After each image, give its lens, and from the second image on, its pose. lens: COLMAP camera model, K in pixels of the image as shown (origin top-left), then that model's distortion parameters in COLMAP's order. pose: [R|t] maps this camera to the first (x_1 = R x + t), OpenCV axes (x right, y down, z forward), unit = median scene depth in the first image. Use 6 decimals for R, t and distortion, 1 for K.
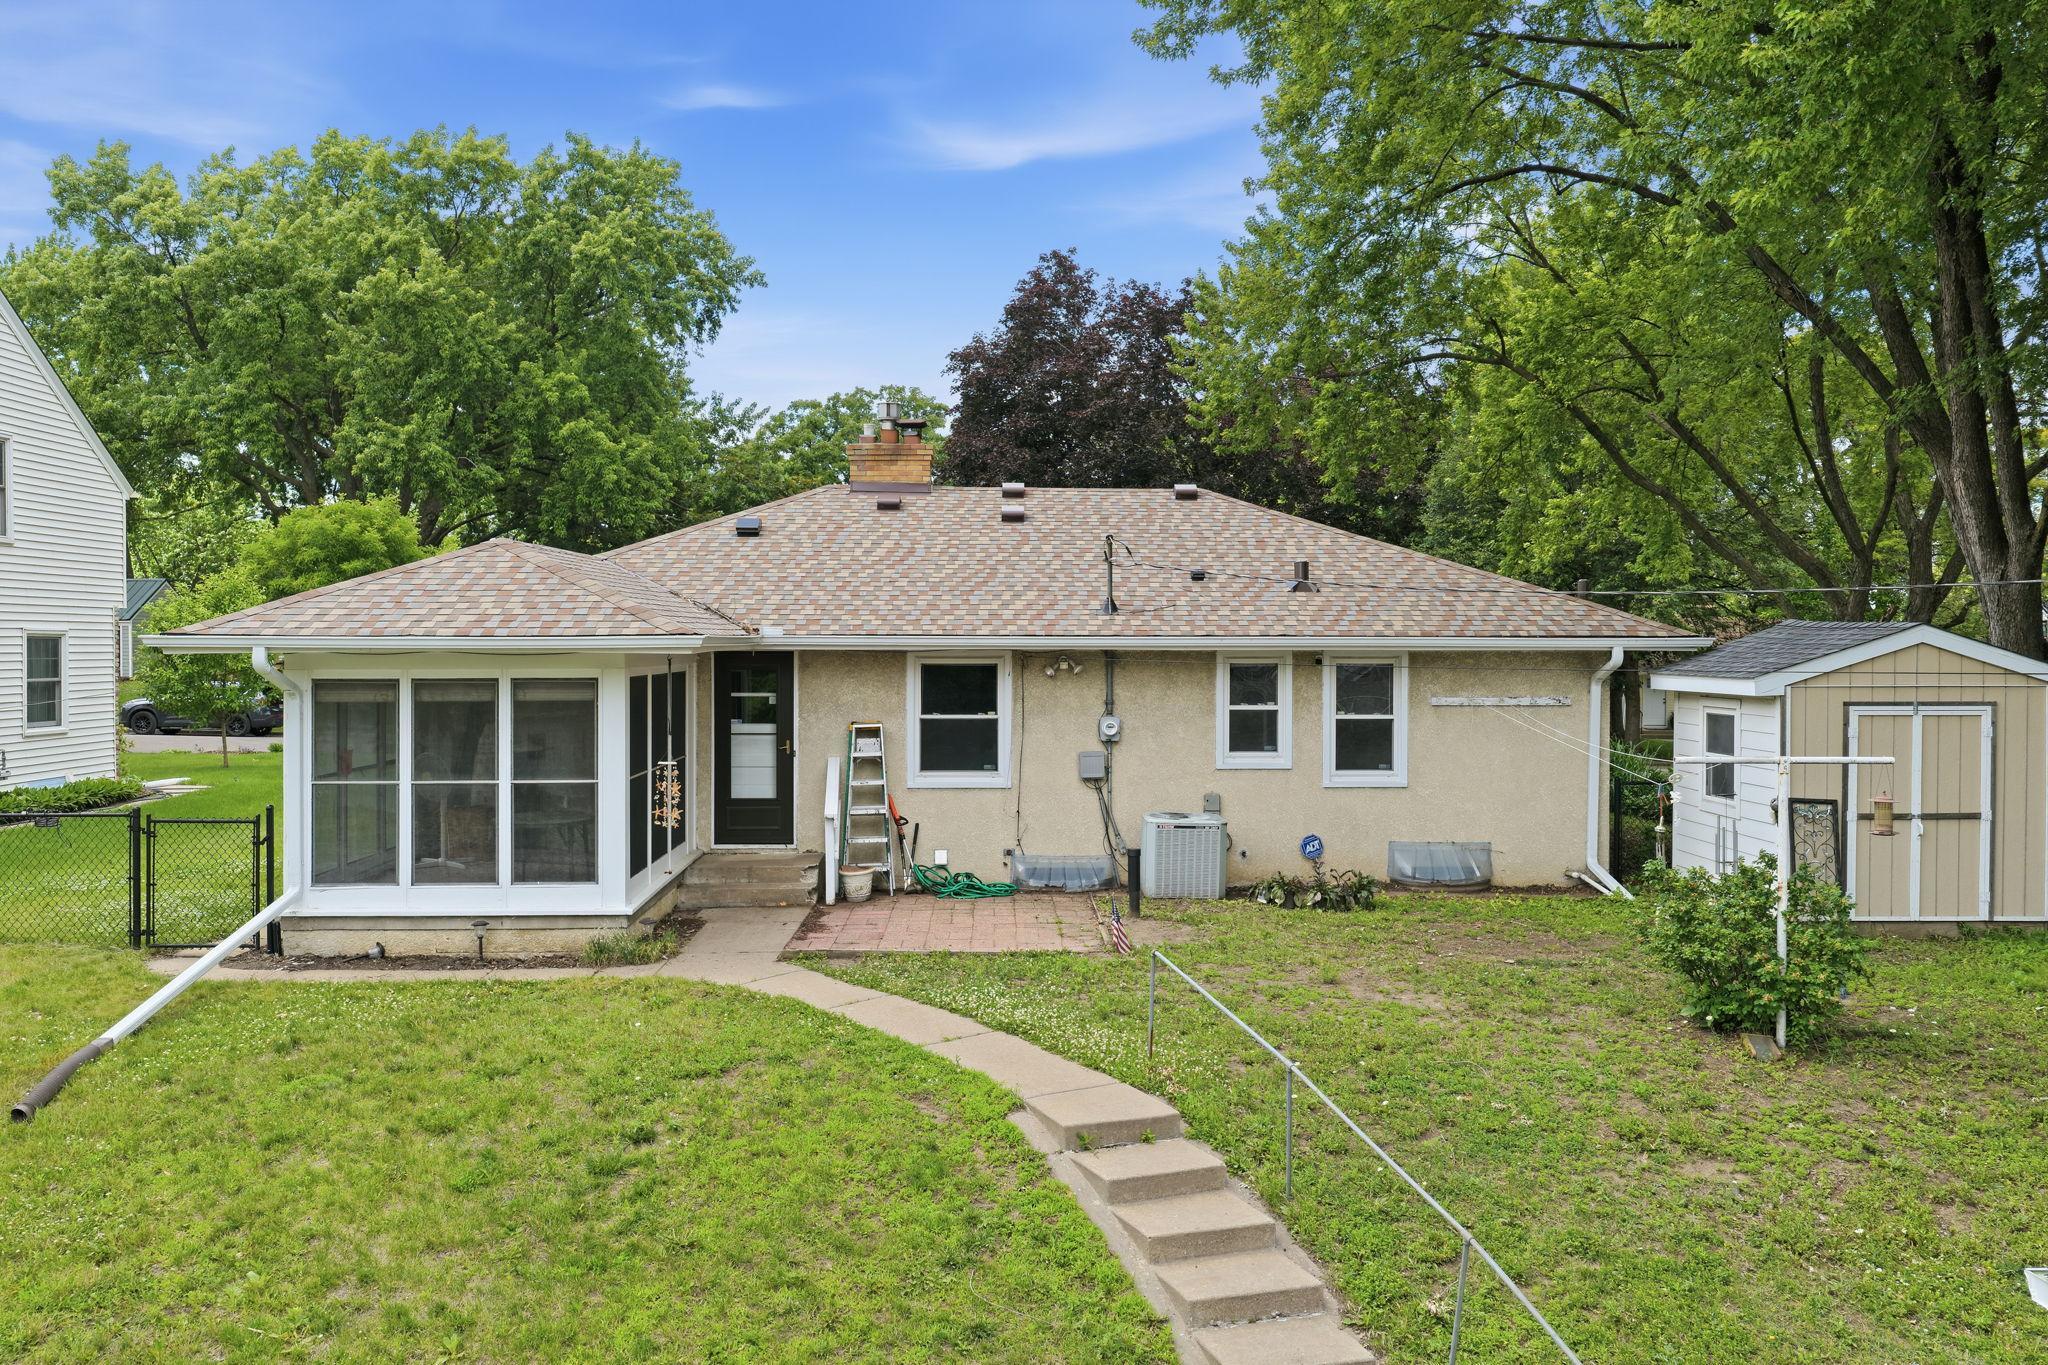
lens RADIAL K [[1700.8, 0, 1024.0], [0, 1700.8, 682.5], [0, 0, 1]] dist [-0.004440, 0.010357]
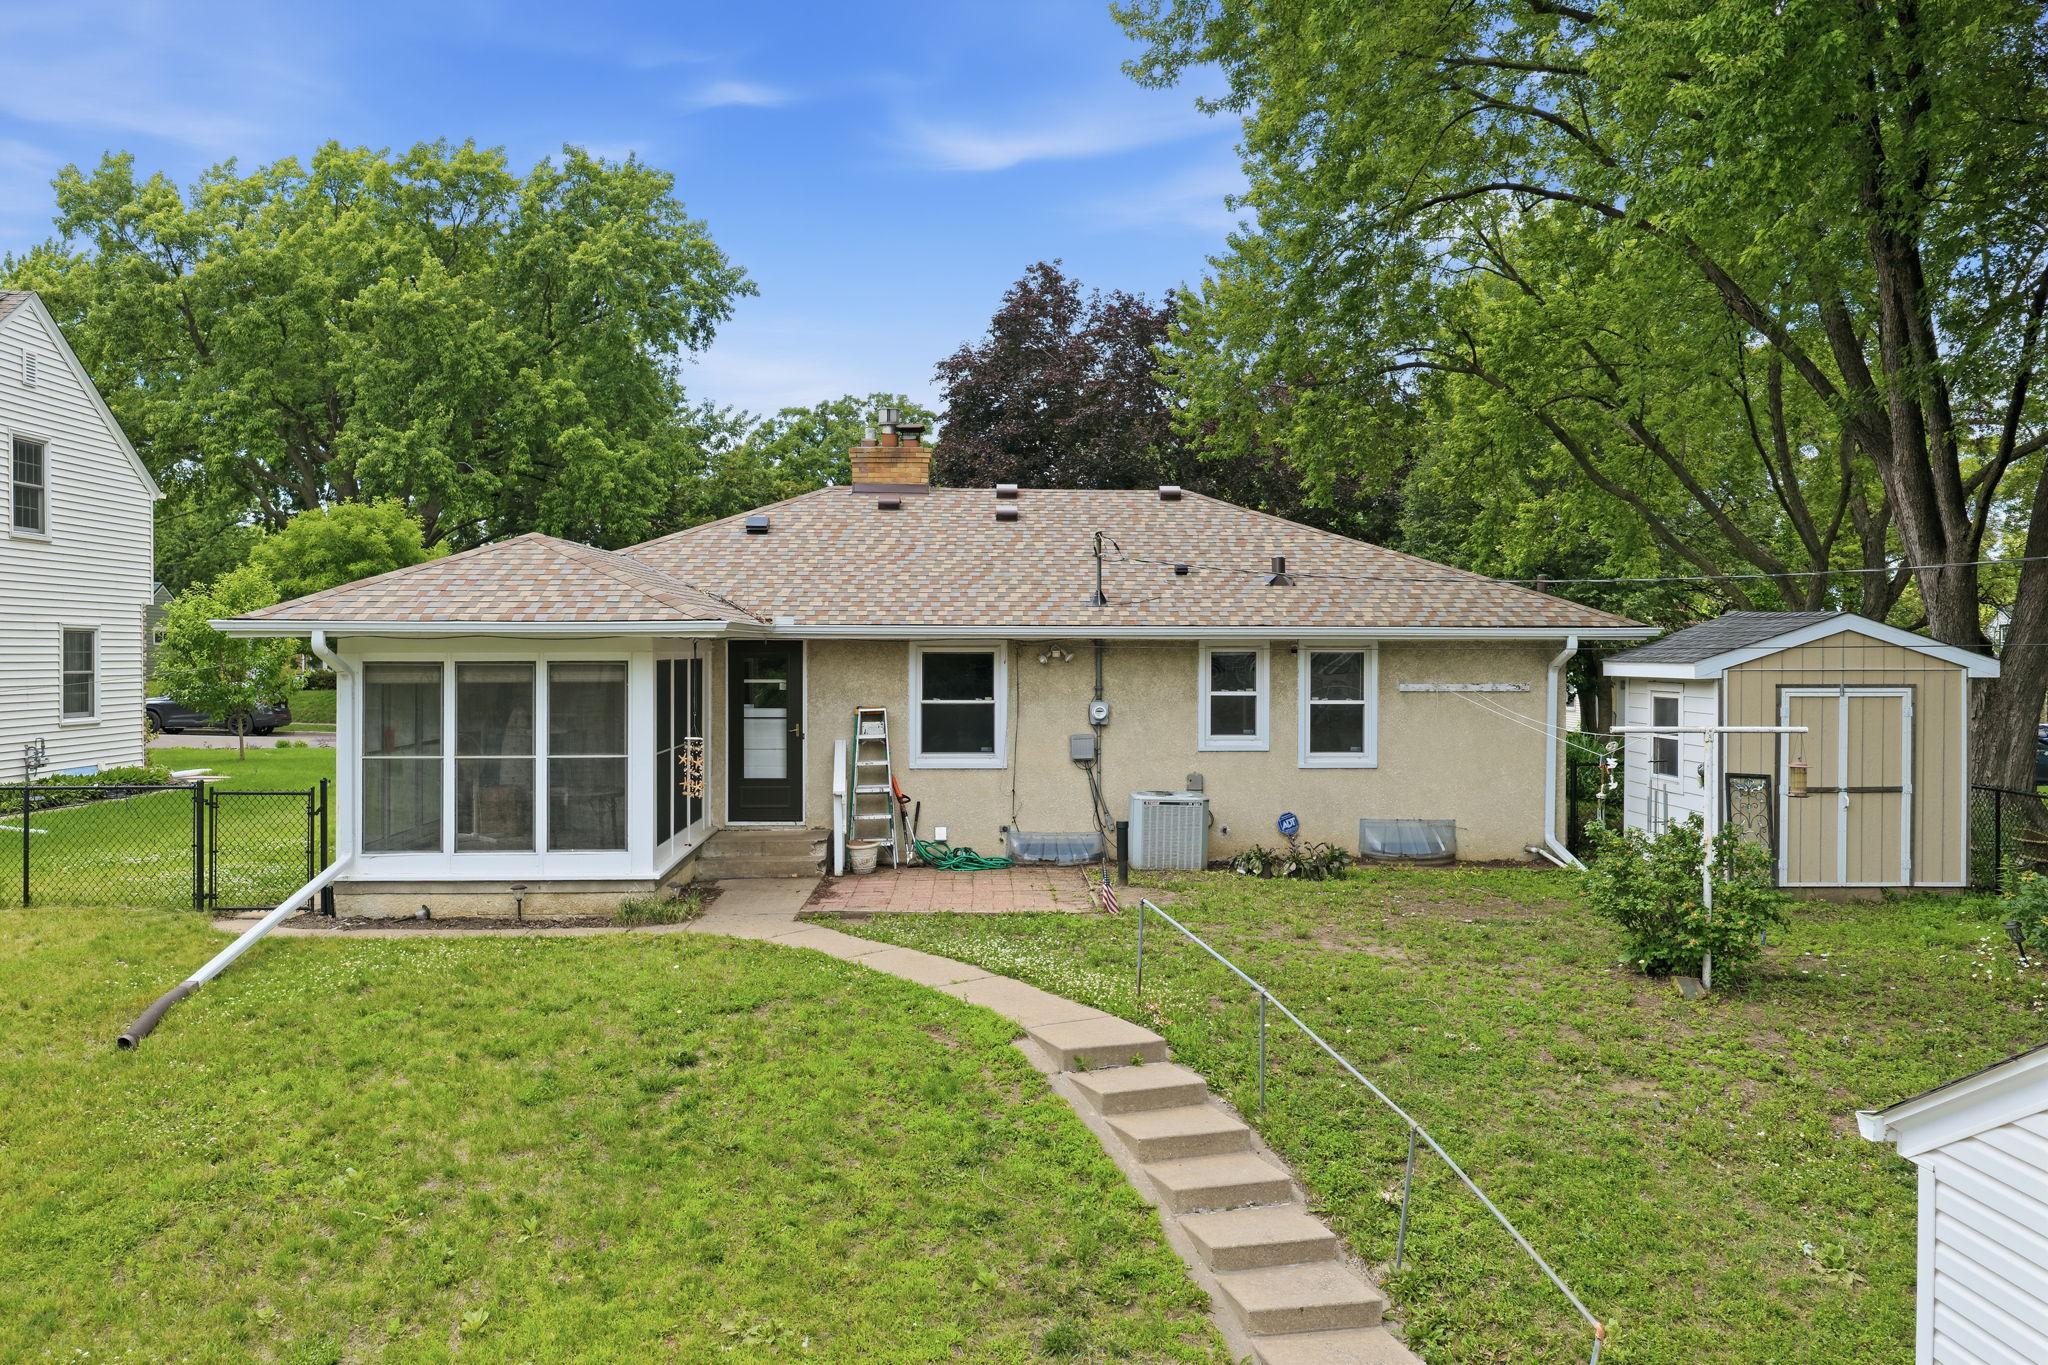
lens RADIAL K [[1700.8, 0, 1024.0], [0, 1700.8, 682.5], [0, 0, 1]] dist [-0.004440, 0.010357]
pose [[0.999954, 0.000204, 0.009582, -0.006946], [-0.000159, 0.999989, -0.004664, 0.012836], [-0.009583, 0.004662, 0.999943, -0.067601]]
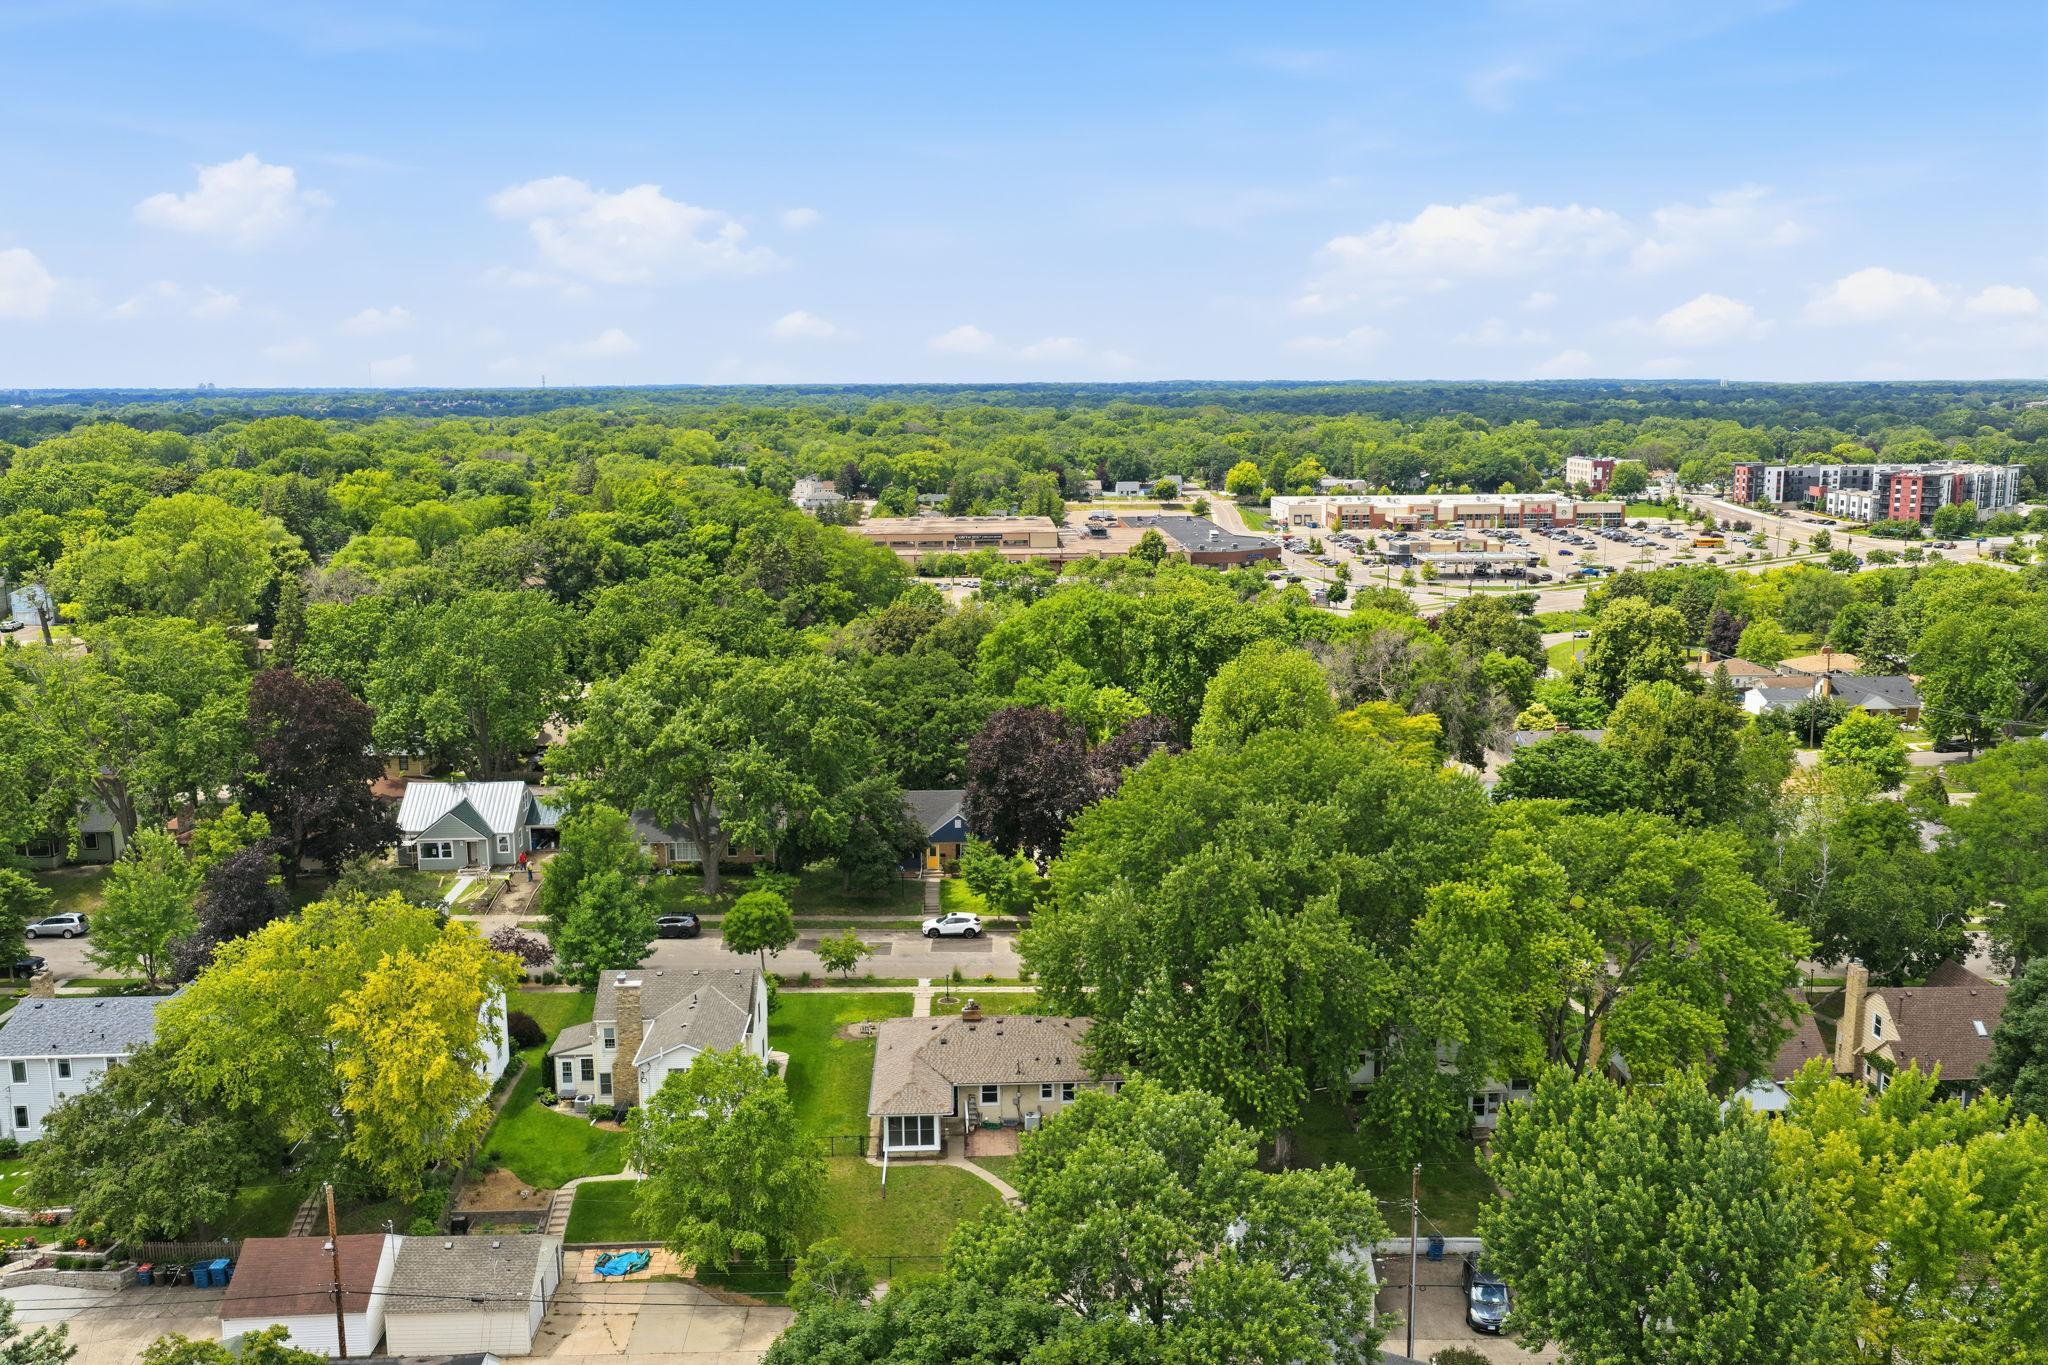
lens RADIAL K [[1700.8, 0, 1024.0], [0, 1700.8, 682.5], [0, 0, 1]] dist [-0.004440, 0.010357]
pose [[0.999865, -0.008662, 0.013979, 0.004045], [0.006385, 0.987829, 0.155411, -2.004016], [-0.015155, -0.155301, 0.987751, -3.892160]]
